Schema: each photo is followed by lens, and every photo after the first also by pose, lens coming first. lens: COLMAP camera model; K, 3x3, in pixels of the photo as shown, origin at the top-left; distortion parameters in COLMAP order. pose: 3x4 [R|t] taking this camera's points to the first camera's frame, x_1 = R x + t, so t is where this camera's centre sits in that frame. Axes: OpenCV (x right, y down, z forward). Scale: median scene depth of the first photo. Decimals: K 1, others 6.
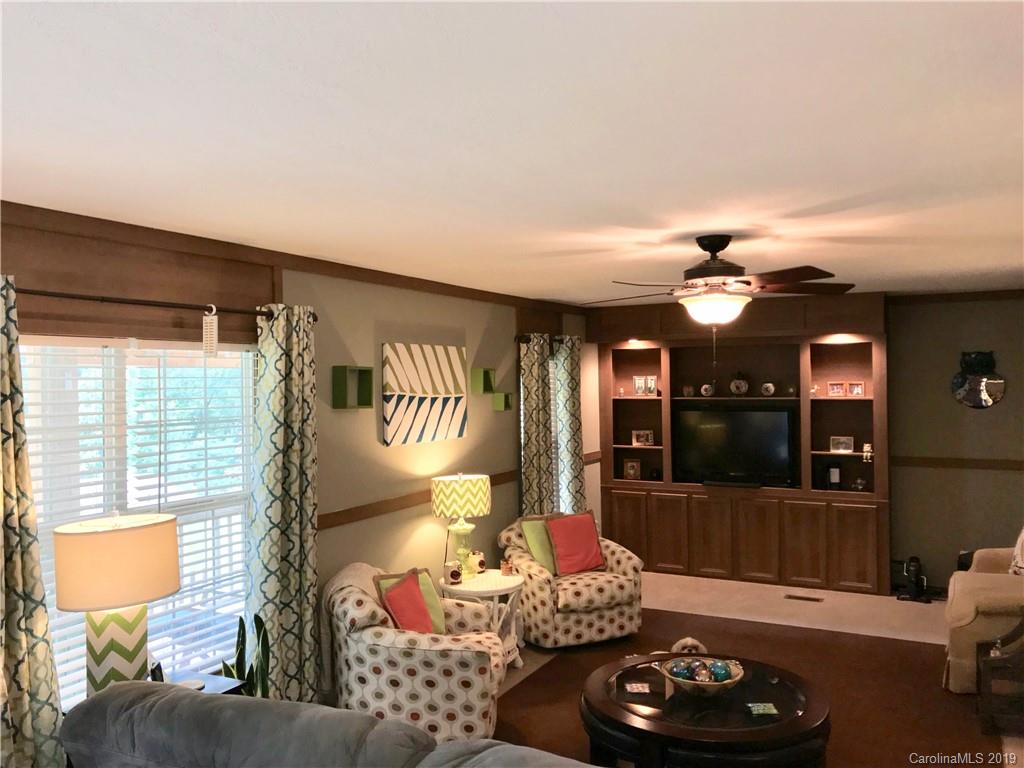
lens RADIAL K [[837.2, 0, 500.8], [0, 837.2, 379.4], [0, 0, 1]] dist [0.034820, -0.041748]
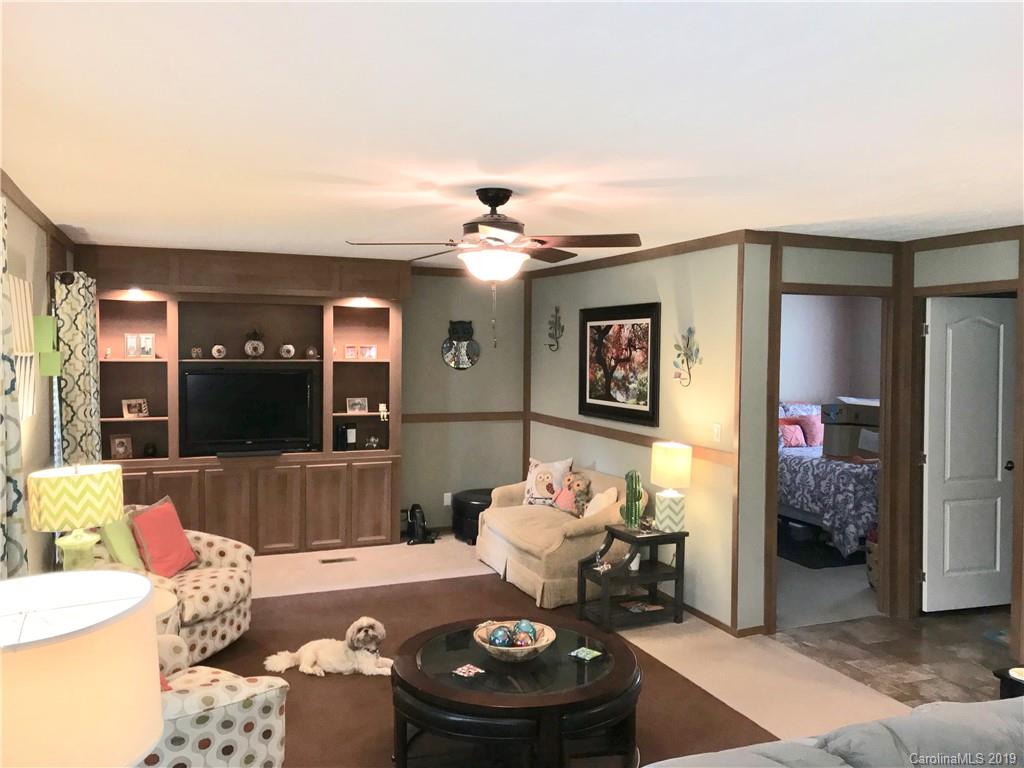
lens RADIAL K [[837.2, 0, 518.1], [0, 837.2, 379.9], [0, 0, 1]] dist [0.034820, -0.041748]
pose [[0.637695, -0.014220, 0.770157, -0.265846], [-0.017531, 0.999303, 0.032967, 0.008767], [-0.770089, -0.034524, 0.637001, 0.198734]]
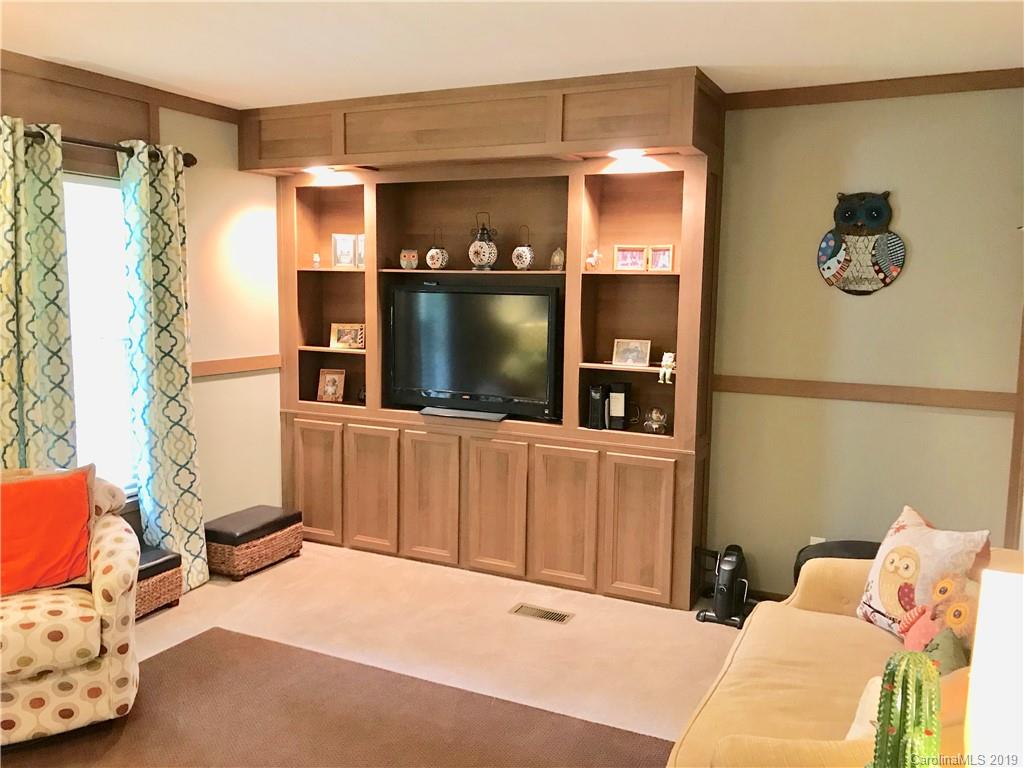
lens RADIAL K [[837.2, 0, 506.7], [0, 837.2, 380.7], [0, 0, 1]] dist [0.034820, -0.041748]
pose [[0.999119, 0.024724, 0.033899, 0.305290], [-0.028380, 0.993304, 0.111994, 0.034411], [-0.030903, -0.112858, 0.993130, 0.429404]]
